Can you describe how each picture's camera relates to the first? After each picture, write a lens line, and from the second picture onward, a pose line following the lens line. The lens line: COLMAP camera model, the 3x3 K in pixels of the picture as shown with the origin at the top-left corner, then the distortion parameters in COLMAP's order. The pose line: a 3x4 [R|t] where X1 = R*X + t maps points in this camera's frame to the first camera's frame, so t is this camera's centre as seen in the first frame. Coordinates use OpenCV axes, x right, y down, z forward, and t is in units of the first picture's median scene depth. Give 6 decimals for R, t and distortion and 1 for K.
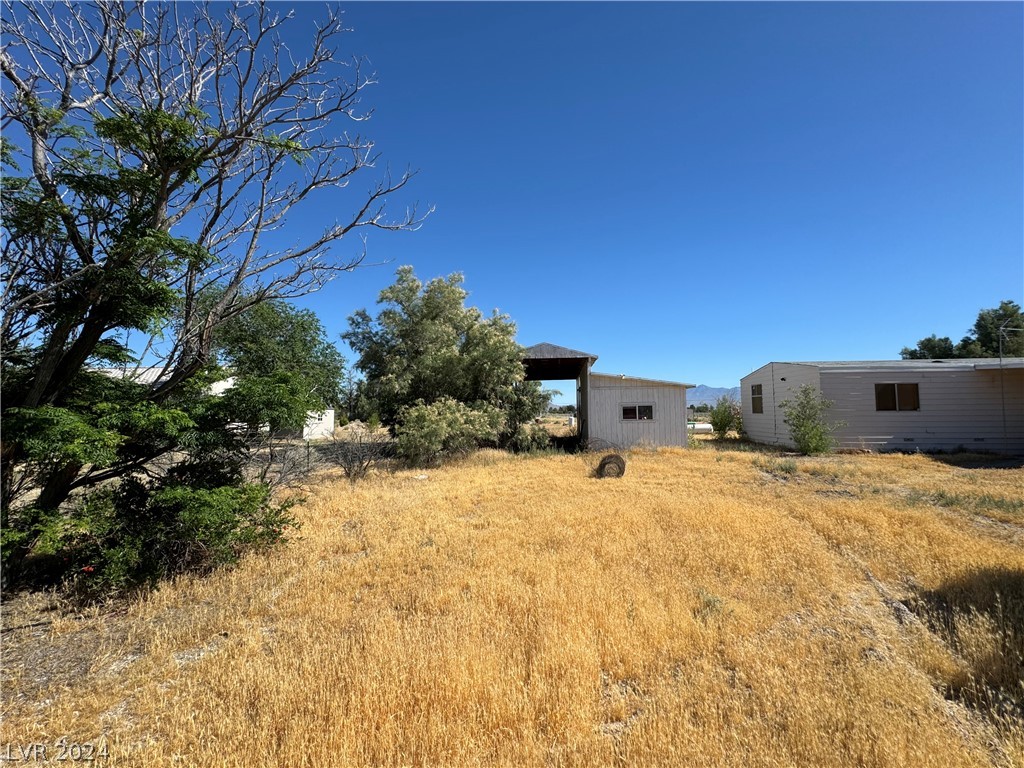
lens RADIAL K [[444.0, 0, 512.0], [0, 444.0, 384.0], [0, 0, 1]] dist [-0.000484, -0.000556]
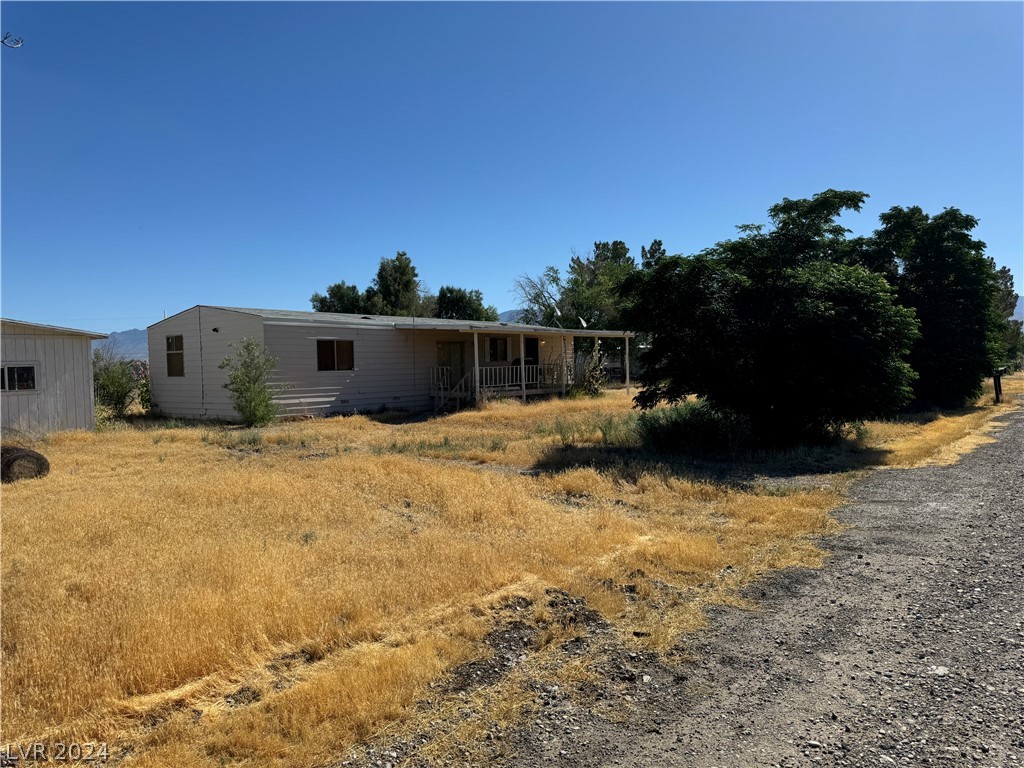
lens RADIAL K [[722.7, 0, 498.6], [0, 722.7, 385.1], [0, 0, 1]] dist [0.189253, -0.289755]
pose [[0.551295, -0.028944, 0.833808, -0.188913], [-0.033883, 0.997797, 0.057039, -0.006265], [-0.833622, -0.059697, 0.549100, -0.098724]]
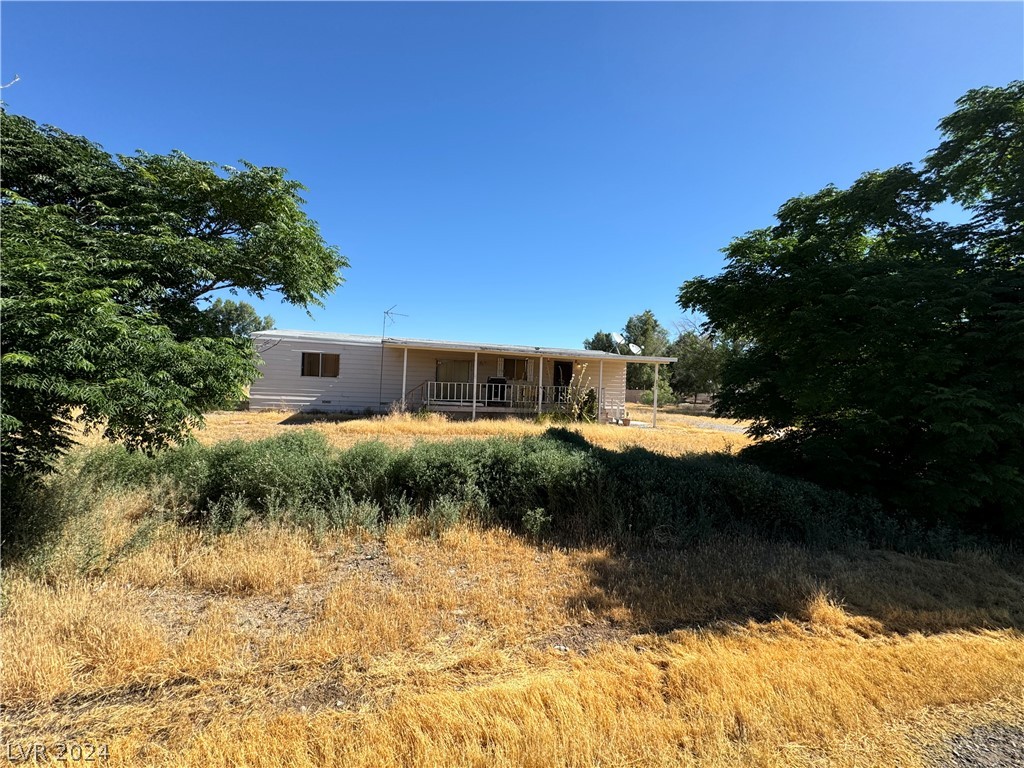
lens RADIAL K [[405.6, 0, 512.0], [0, 405.6, 384.0], [0, 0, 1]] dist [-0.010686, -0.000092]
pose [[0.942723, 0.046233, 0.330357, 0.964293], [-0.069530, 0.995831, 0.059047, -0.018022], [-0.326250, -0.078635, 0.942007, -0.157815]]
